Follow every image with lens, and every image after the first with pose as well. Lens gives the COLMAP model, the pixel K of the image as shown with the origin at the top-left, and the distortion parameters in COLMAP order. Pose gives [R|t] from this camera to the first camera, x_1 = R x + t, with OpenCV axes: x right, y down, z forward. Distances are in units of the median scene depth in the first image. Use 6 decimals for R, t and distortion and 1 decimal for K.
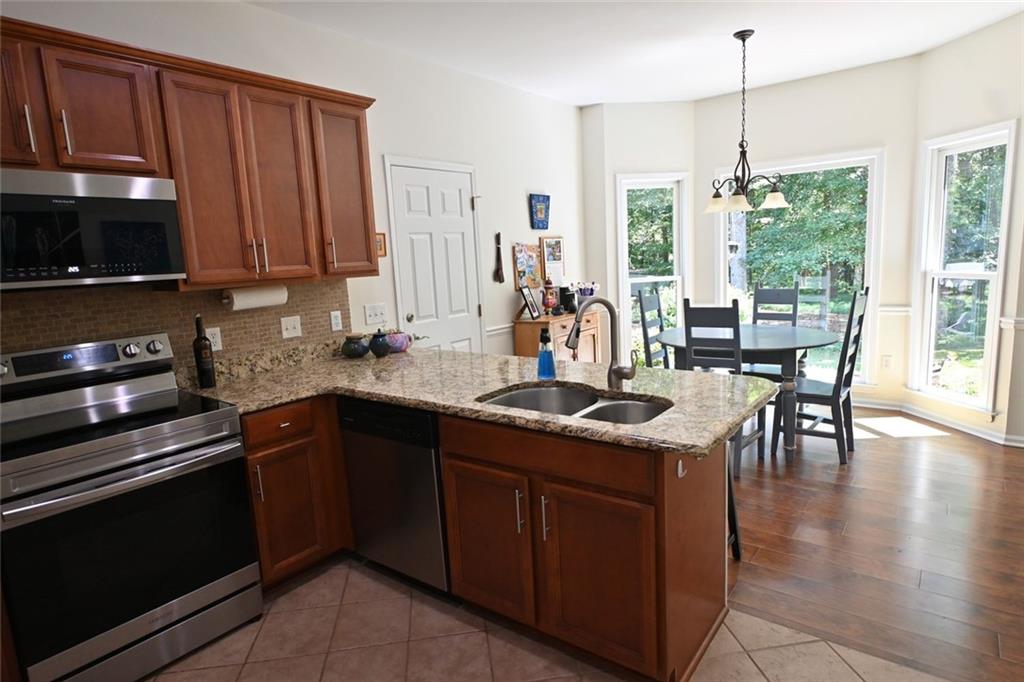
lens RADIAL K [[546.2, 0, 515.2], [0, 546.2, 343.4], [0, 0, 1]] dist [0.001098, -0.000378]
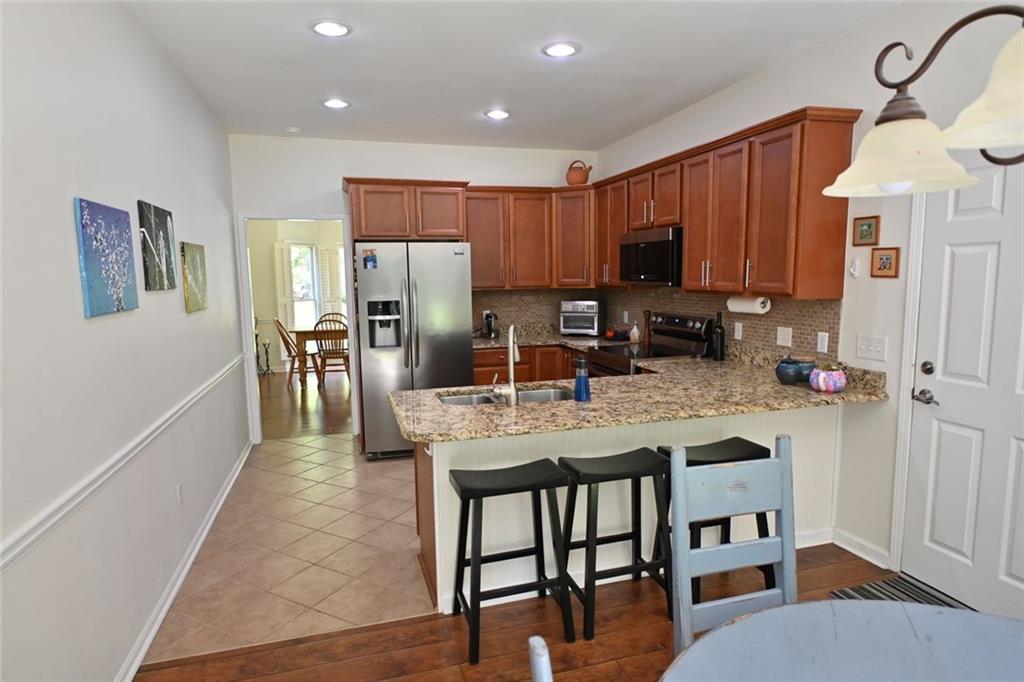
lens RADIAL K [[546.2, 0, 515.2], [0, 546.2, 343.4], [0, 0, 1]] dist [0.001098, -0.000378]
pose [[-0.548579, 0.172147, -0.818185, 0.783662], [-0.089345, 0.960902, 0.262079, -0.254222], [0.831311, 0.216872, -0.511750, 1.103158]]
